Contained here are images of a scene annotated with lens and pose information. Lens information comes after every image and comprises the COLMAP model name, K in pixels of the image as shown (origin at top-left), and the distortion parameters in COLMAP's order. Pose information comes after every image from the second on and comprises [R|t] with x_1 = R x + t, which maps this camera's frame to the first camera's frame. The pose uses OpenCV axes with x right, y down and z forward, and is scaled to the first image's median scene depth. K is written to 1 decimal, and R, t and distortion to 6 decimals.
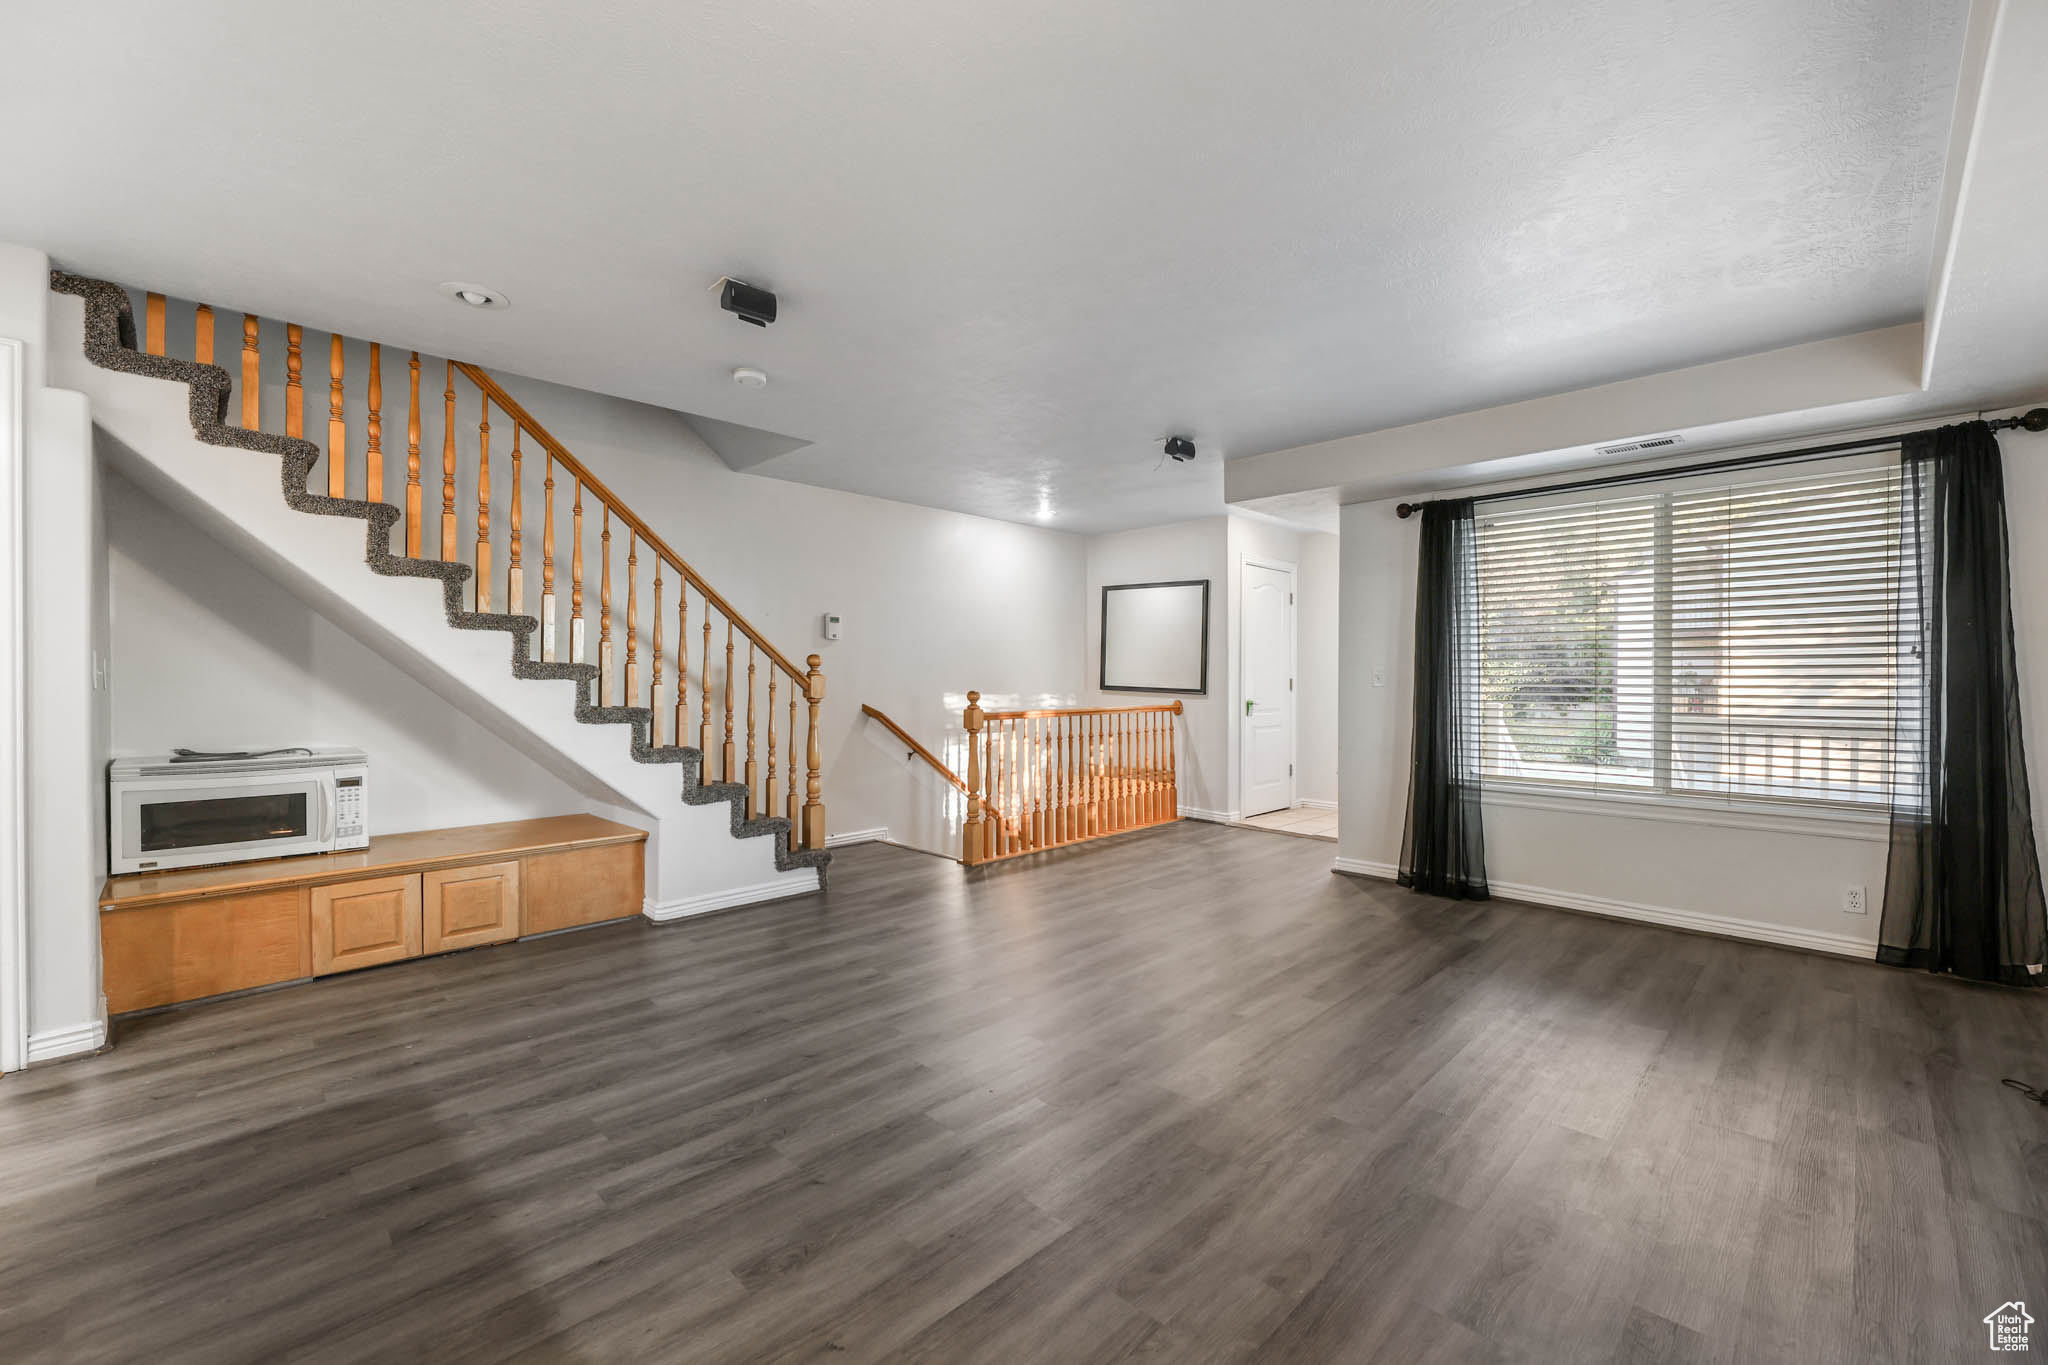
lens RADIAL K [[857.4, 0, 989.4], [0, 857.4, 671.5], [0, 0, 1]] dist [-0.000632, -0.002237]
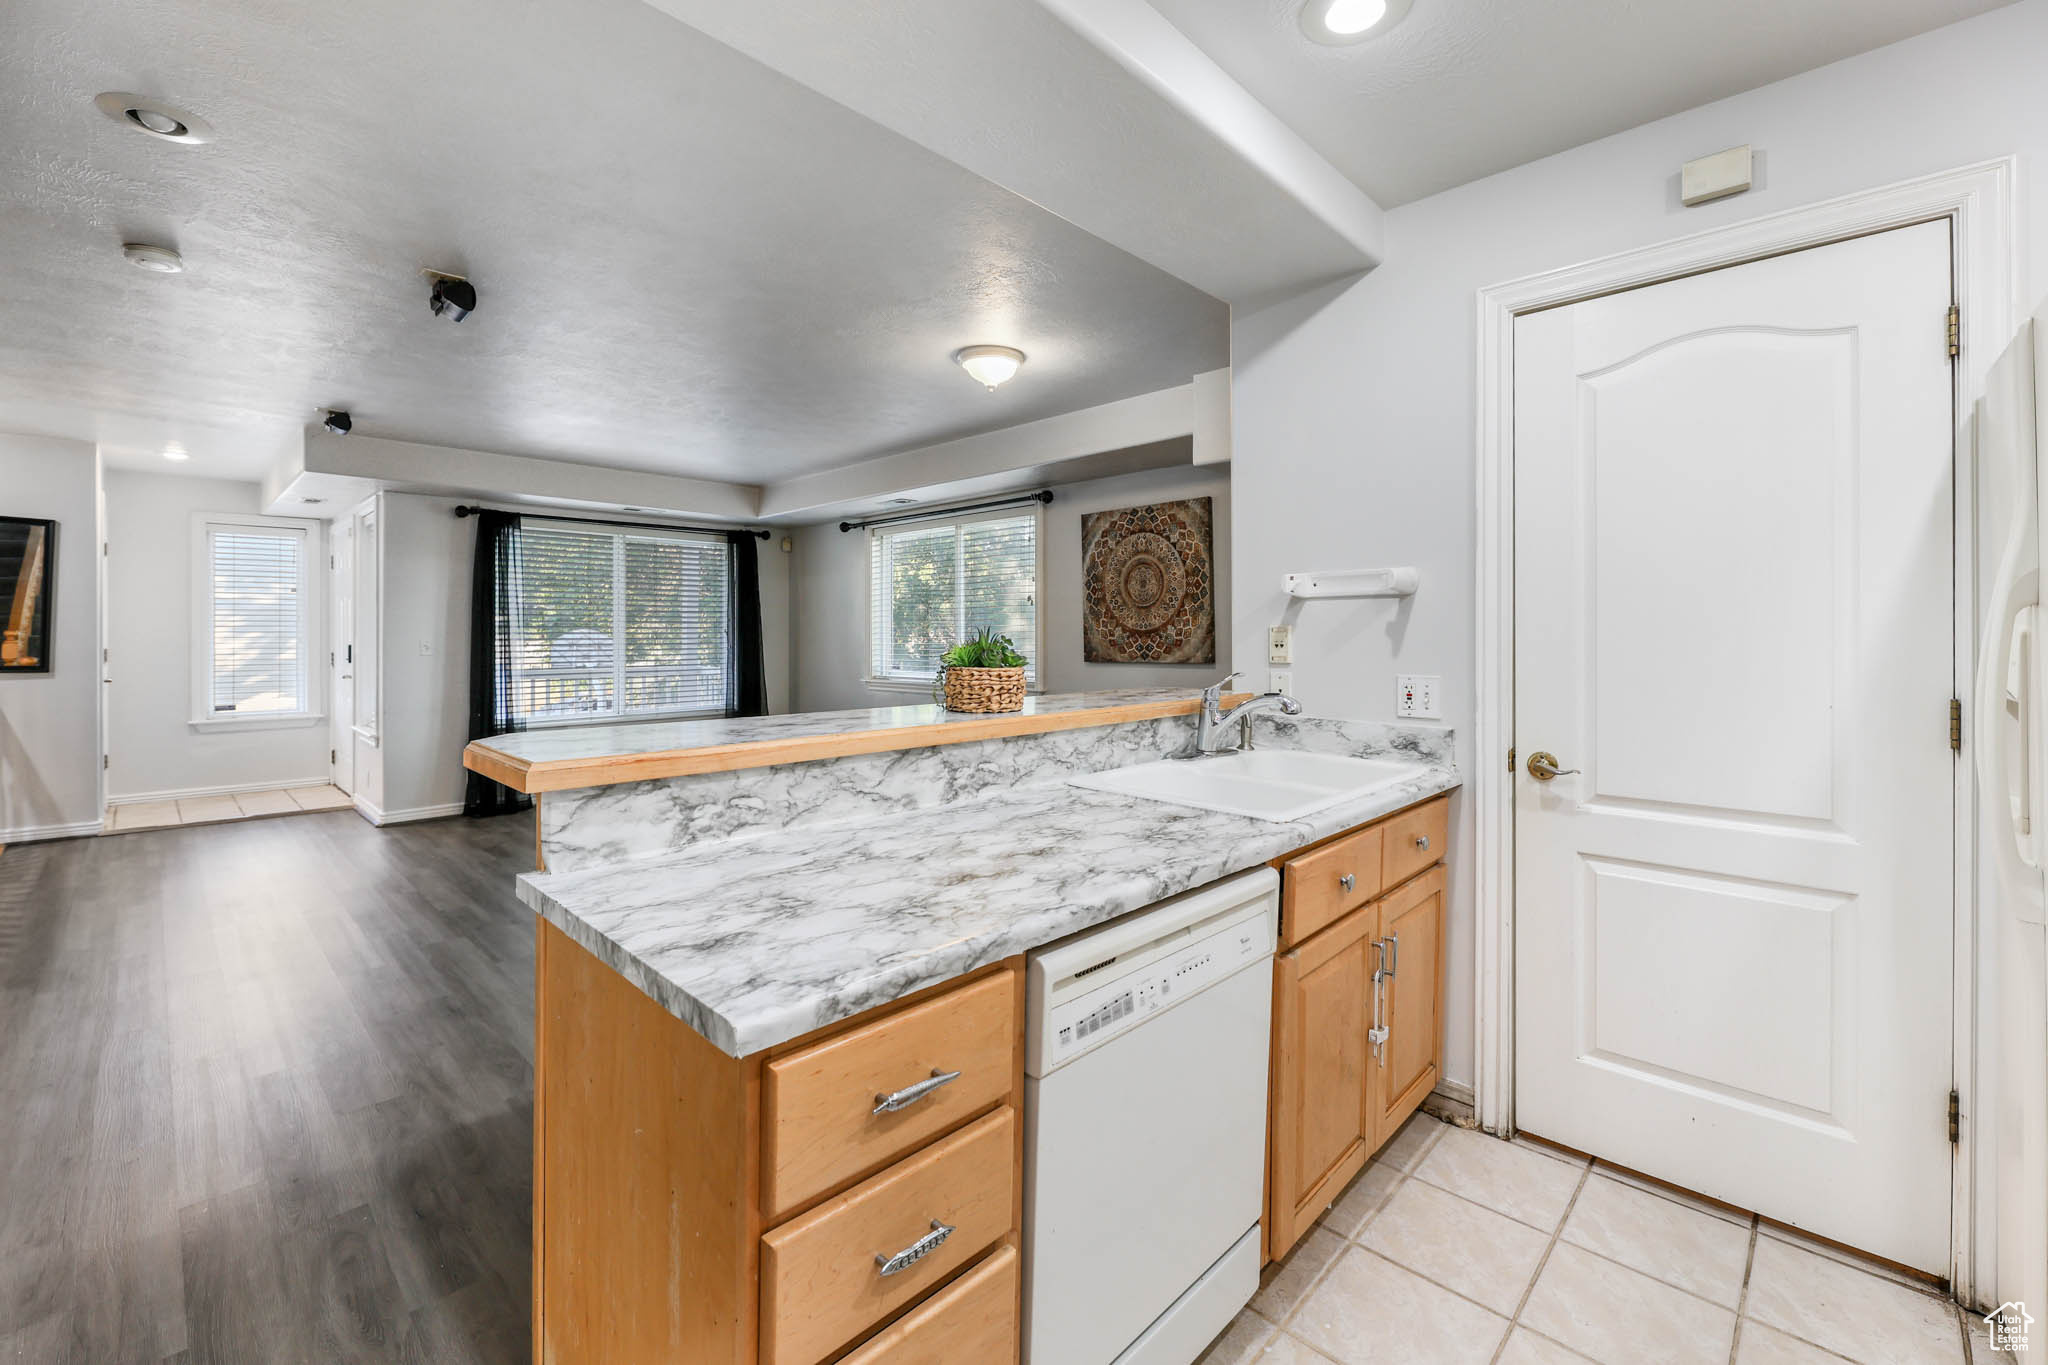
lens RADIAL K [[857.4, 0, 1037.8], [0, 857.4, 638.8], [0, 0, 1]] dist [-0.000632, -0.002237]
pose [[-0.018640, -0.007141, 0.999801, -1.006943], [-0.005073, 0.999962, 0.007048, -0.026273], [-0.999813, -0.004941, -0.018675, 0.259052]]
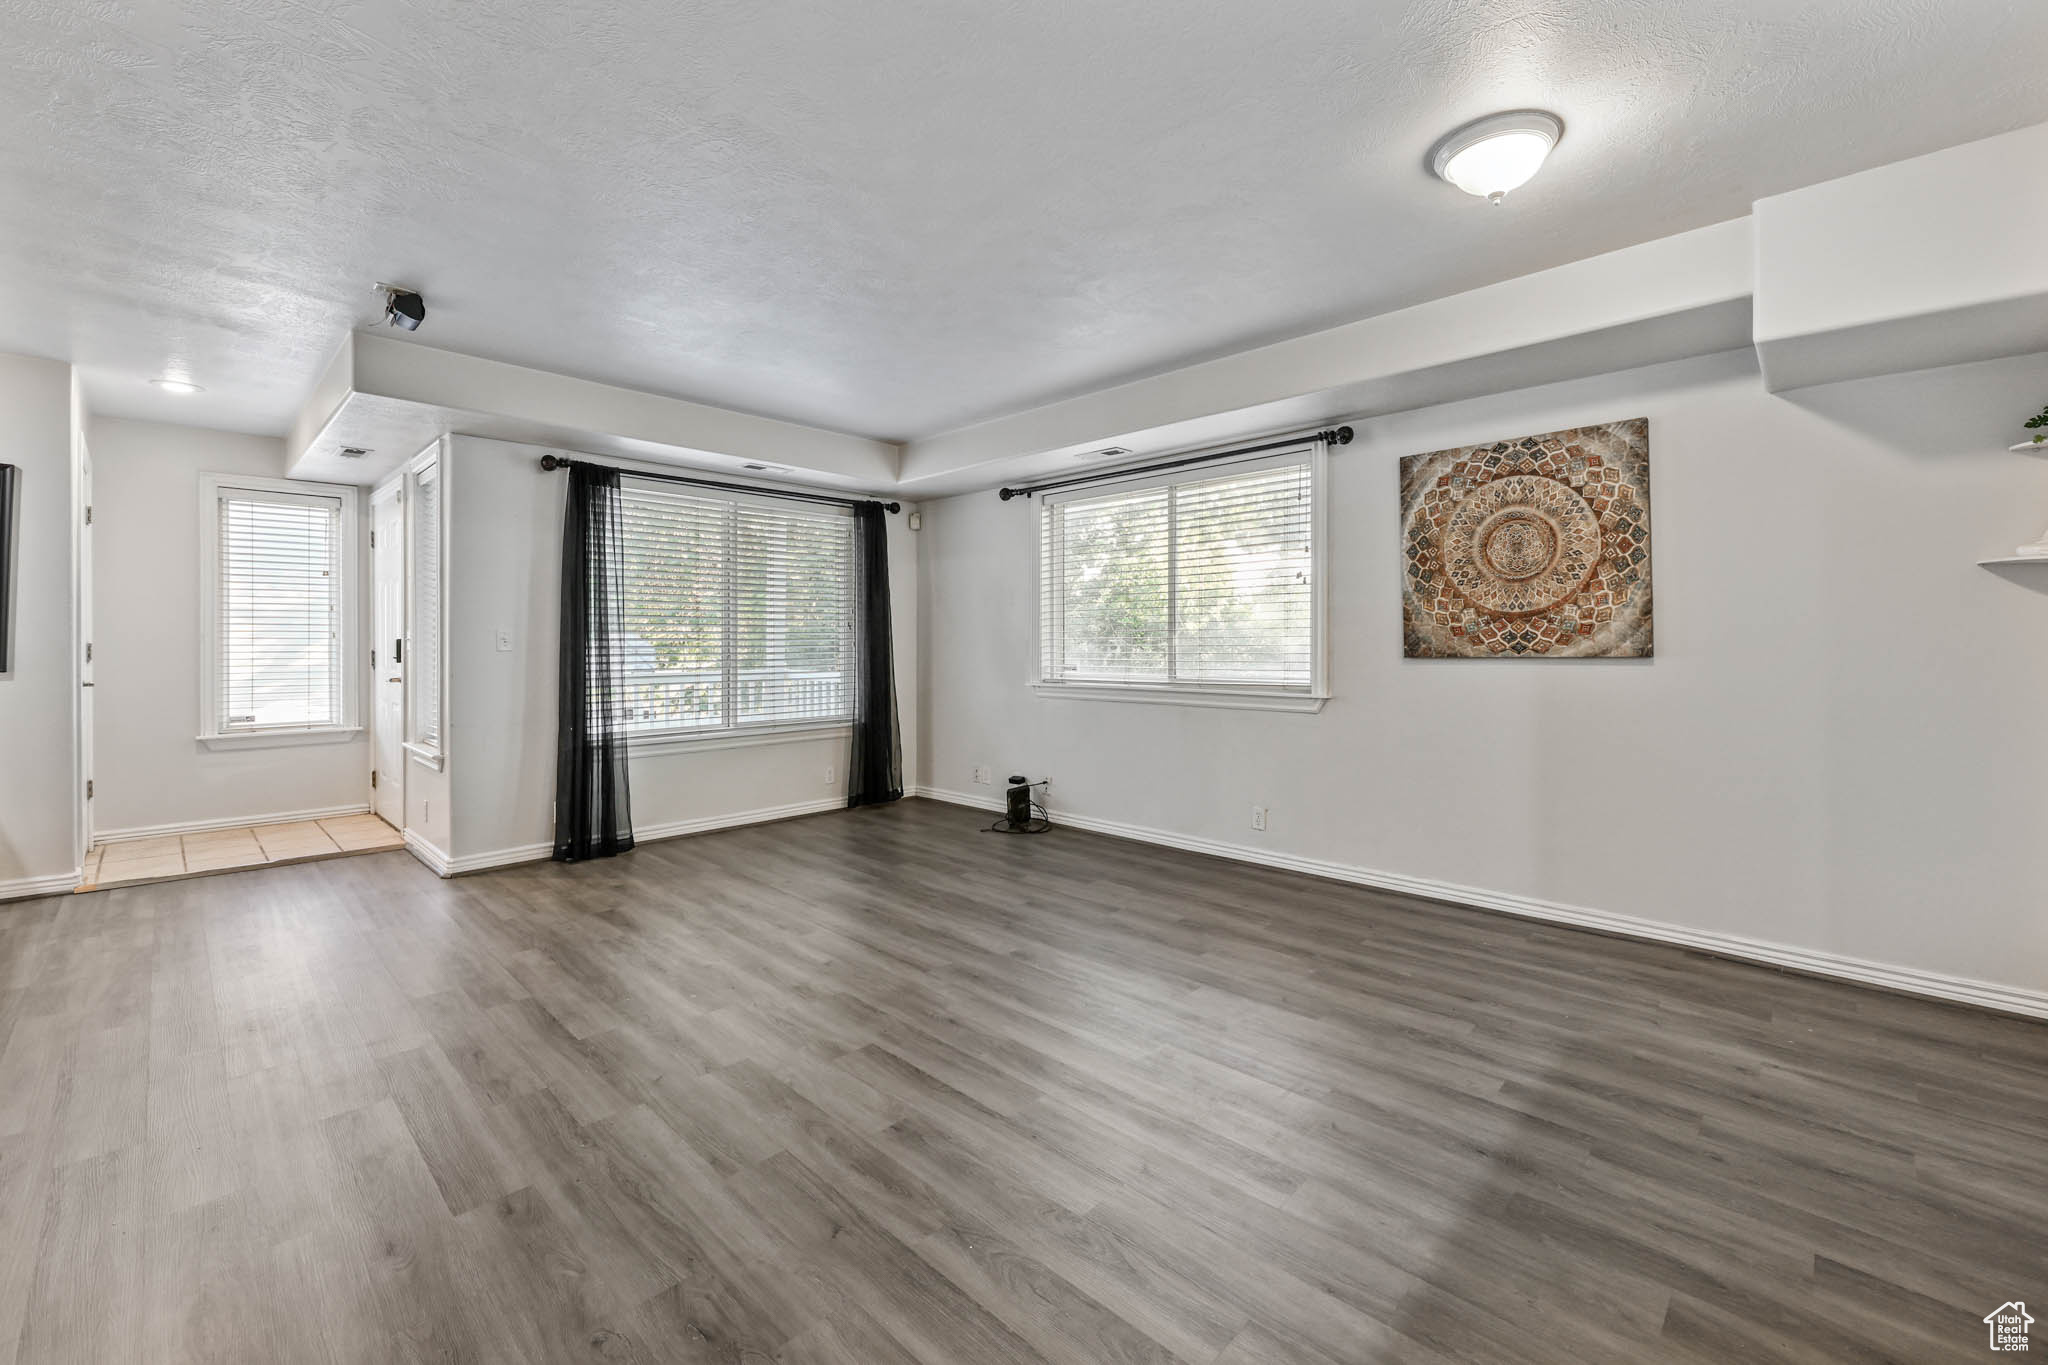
lens RADIAL K [[857.4, 0, 1034.7], [0, 857.4, 648.6], [0, 0, 1]] dist [-0.000632, -0.002237]
pose [[-0.007880, -0.009655, 0.999922, -0.625189], [-0.004155, 0.999945, 0.009622, 0.002275], [-0.999960, -0.004079, -0.007920, 0.613301]]
